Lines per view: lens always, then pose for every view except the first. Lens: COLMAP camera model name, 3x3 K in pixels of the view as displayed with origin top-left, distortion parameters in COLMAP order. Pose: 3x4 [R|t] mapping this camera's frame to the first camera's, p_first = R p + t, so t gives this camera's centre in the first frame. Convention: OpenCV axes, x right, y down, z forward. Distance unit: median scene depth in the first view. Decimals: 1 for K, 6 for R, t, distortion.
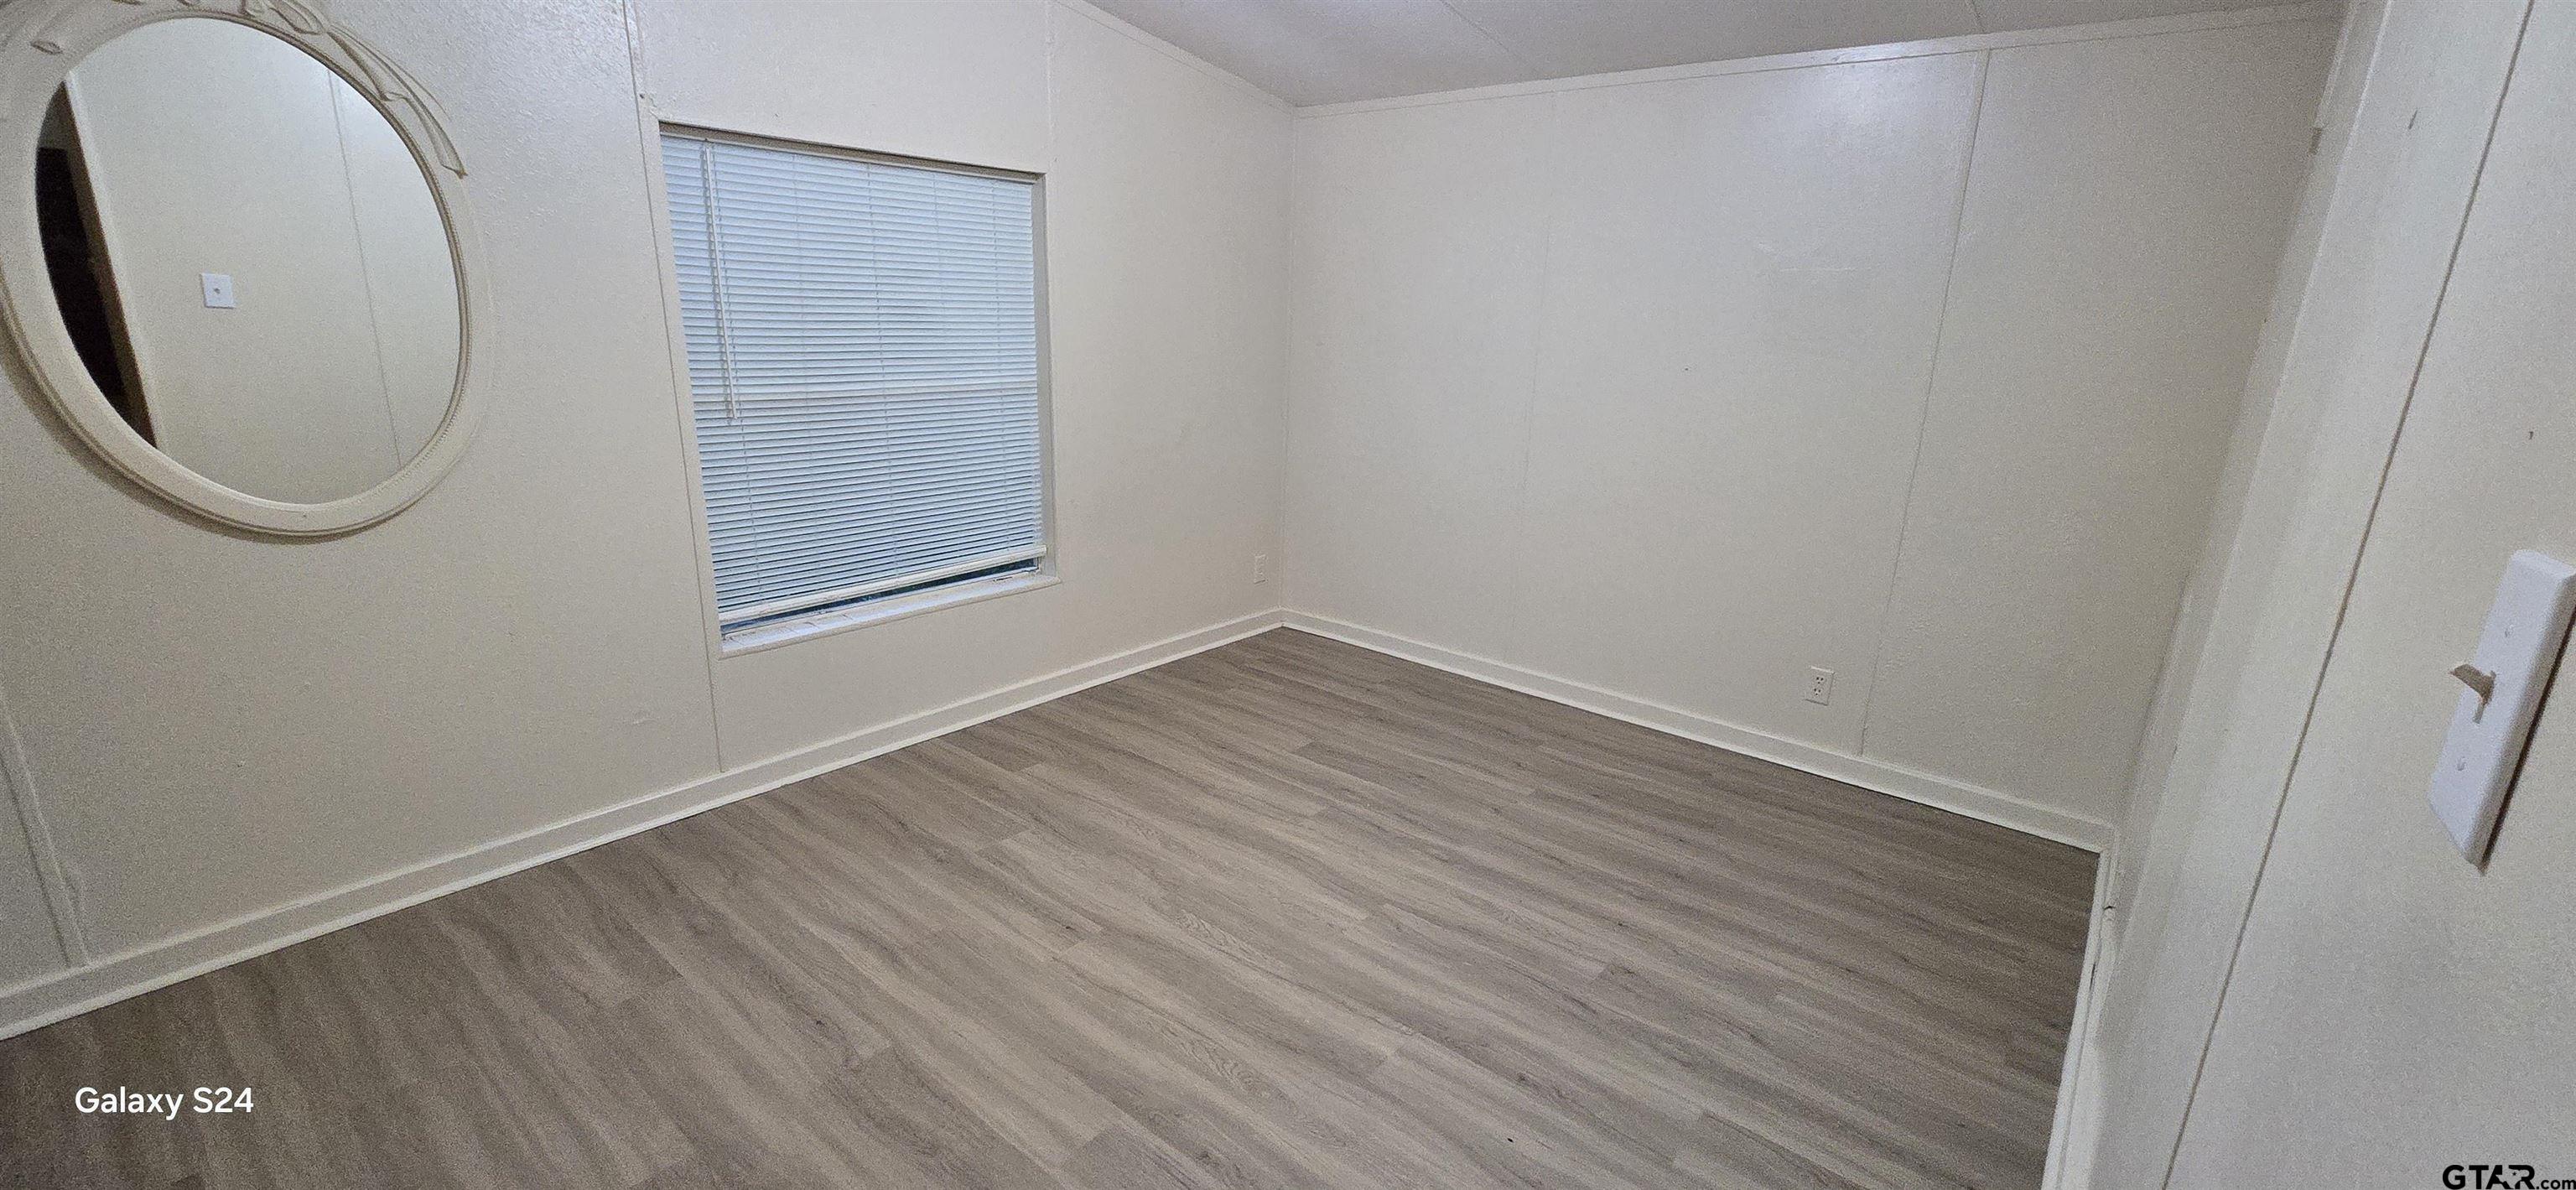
lens RADIAL K [[1058.8, 0, 1277.9], [0, 1058.8, 606.1], [0, 0, 1]] dist [-0.002686, 0.000650]
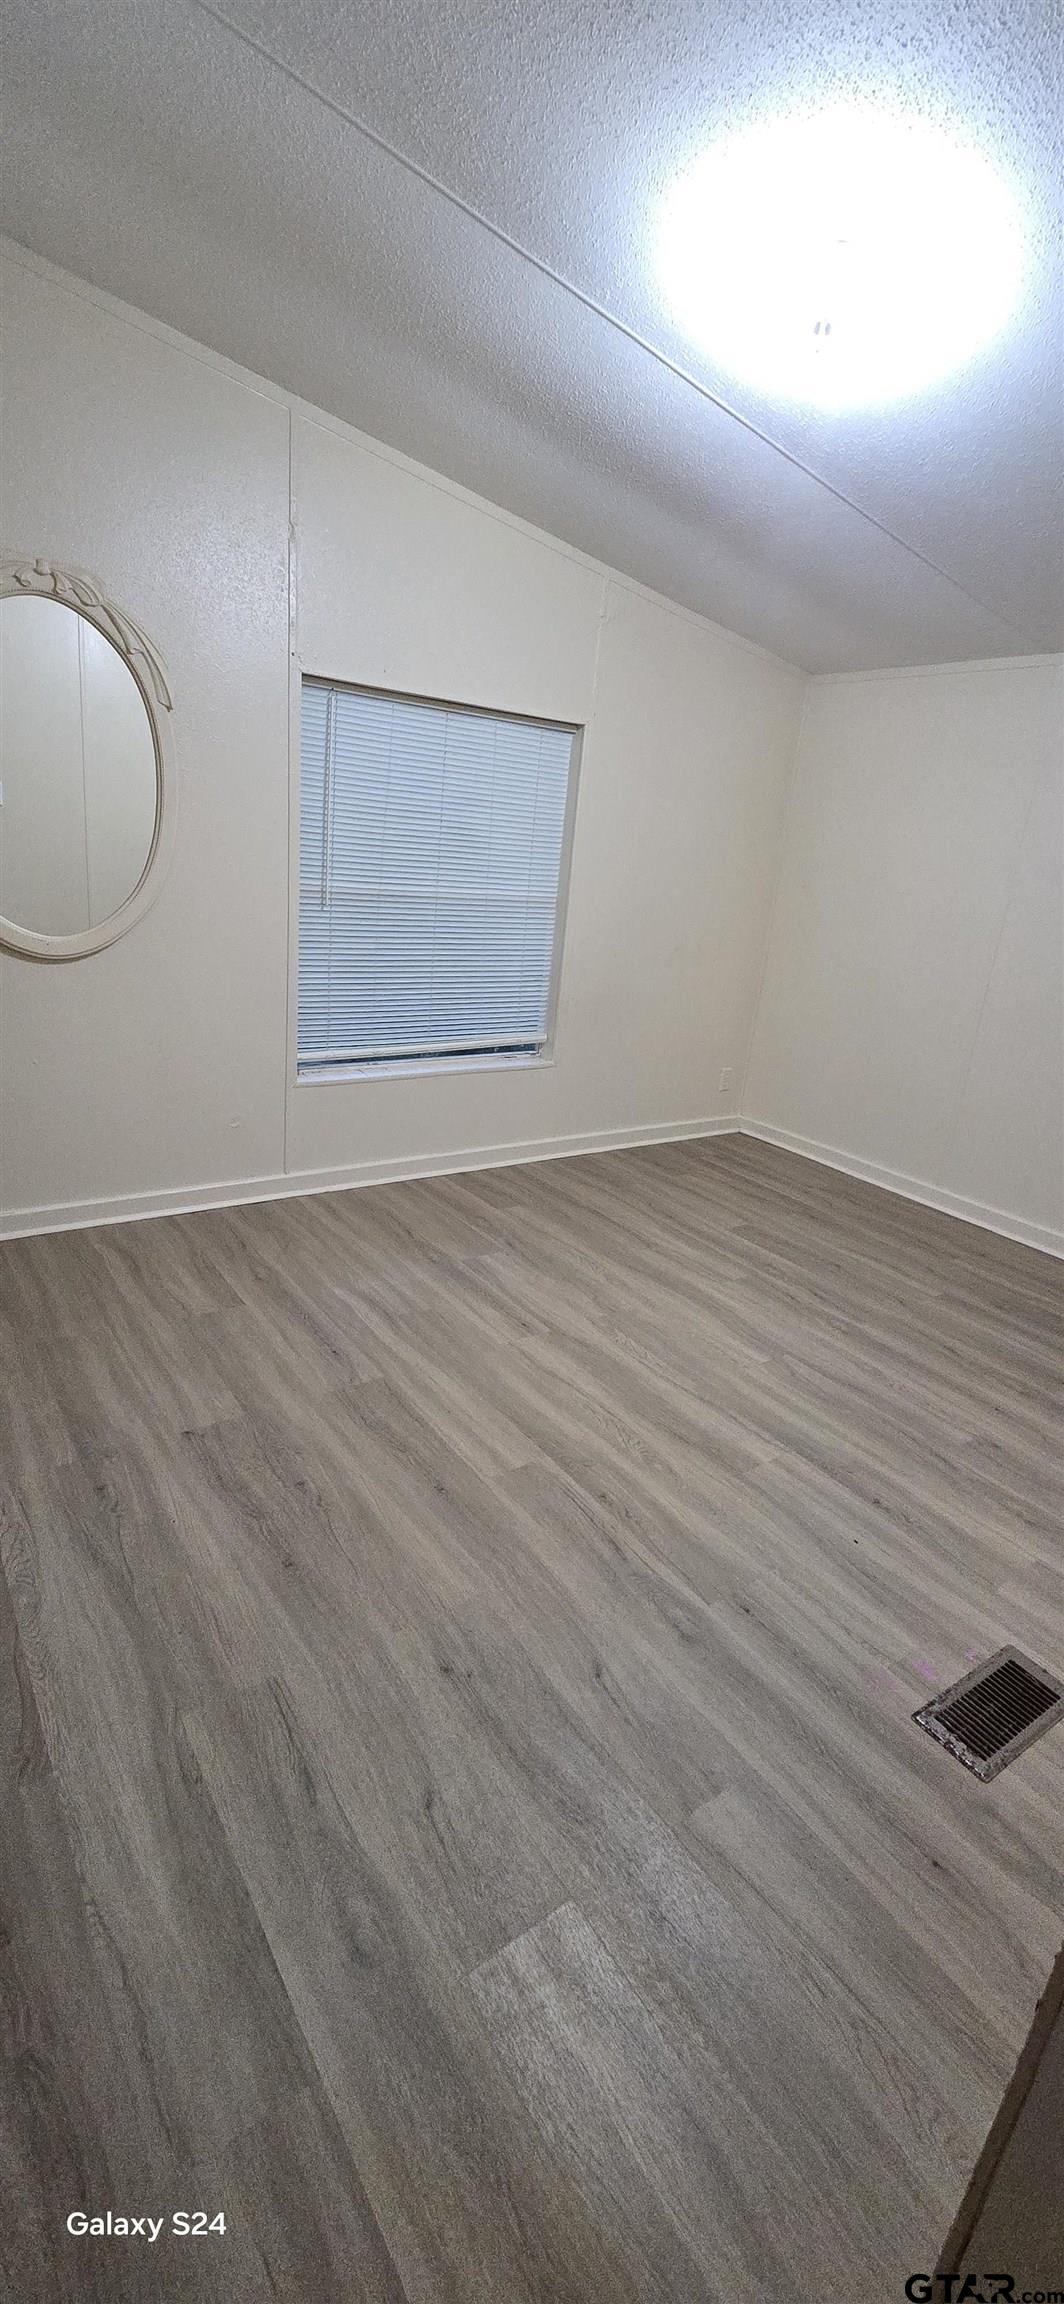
lens RADIAL K [[947.0, 0, 530.9], [0, 947.0, 1142.7], [0, 0, 1]] dist [-0.002686, 0.000650]
pose [[0.965949, 0.130310, -0.223522, 0.033068], [-0.126201, 0.991468, 0.032638, 0.049682], [0.225868, -0.003318, 0.974152, -0.093026]]
